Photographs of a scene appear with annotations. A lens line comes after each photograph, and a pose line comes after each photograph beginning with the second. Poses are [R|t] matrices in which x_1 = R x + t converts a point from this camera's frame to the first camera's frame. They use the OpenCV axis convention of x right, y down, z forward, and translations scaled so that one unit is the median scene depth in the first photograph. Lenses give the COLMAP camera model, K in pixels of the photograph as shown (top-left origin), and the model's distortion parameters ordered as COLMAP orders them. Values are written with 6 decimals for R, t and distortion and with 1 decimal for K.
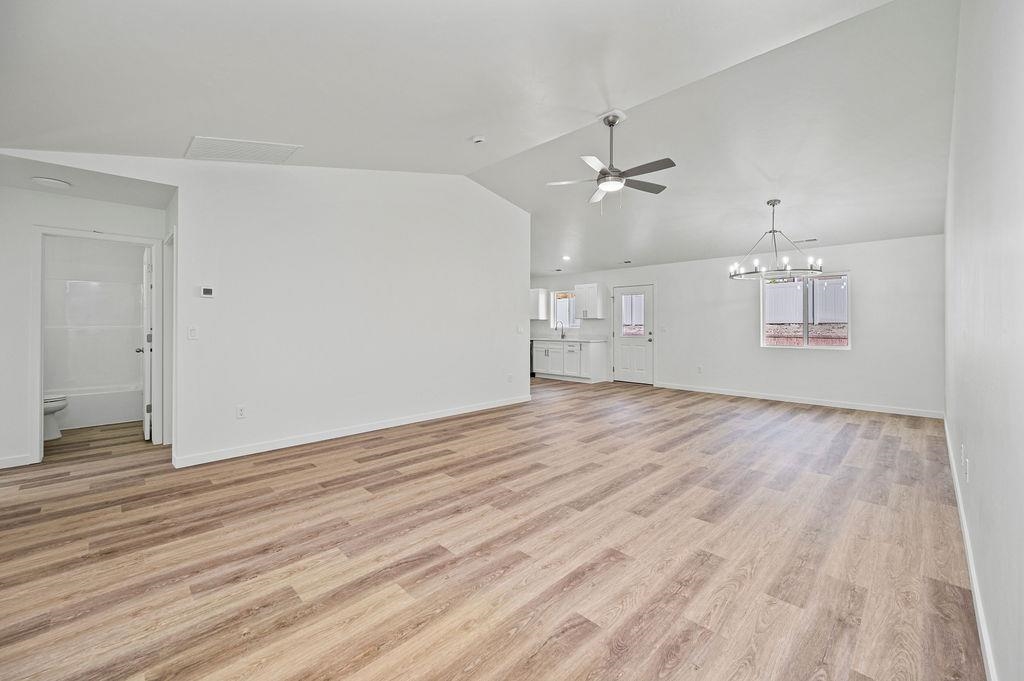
lens RADIAL K [[412.0, 0, 505.0], [0, 412.0, 330.5], [0, 0, 1]] dist [-0.000213, 0.000142]
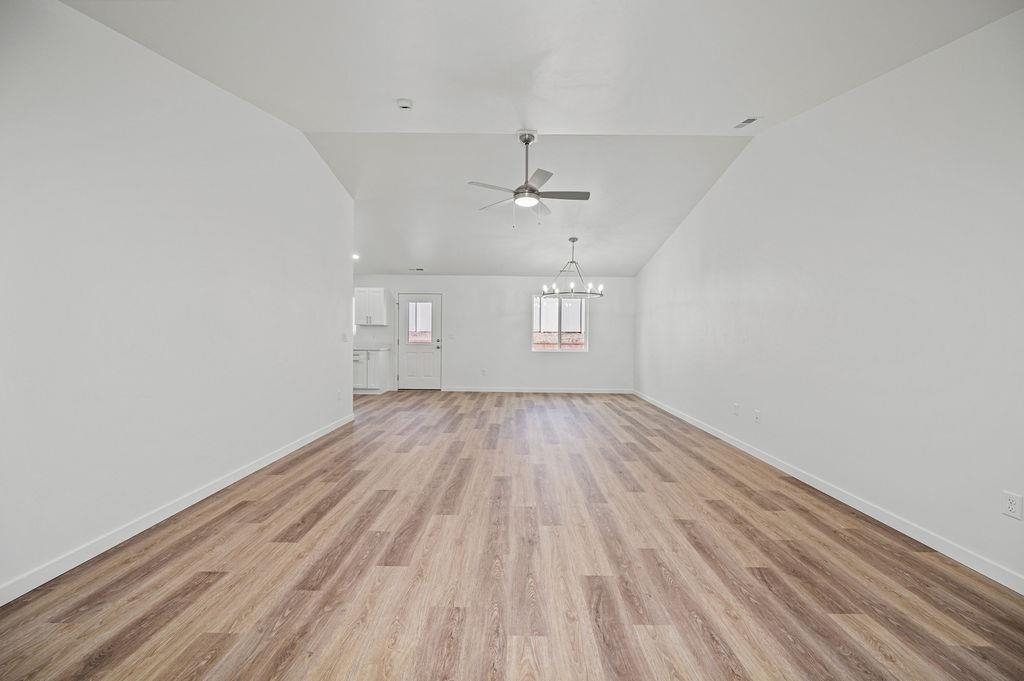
lens RADIAL K [[412.0, 0, 510.1], [0, 412.0, 345.2], [0, 0, 1]] dist [-0.000213, 0.000142]
pose [[0.708679, -0.012214, 0.705425, -0.631125], [-0.001195, 0.999828, 0.018512, -0.002543], [-0.705530, -0.013962, 0.708542, 0.334061]]
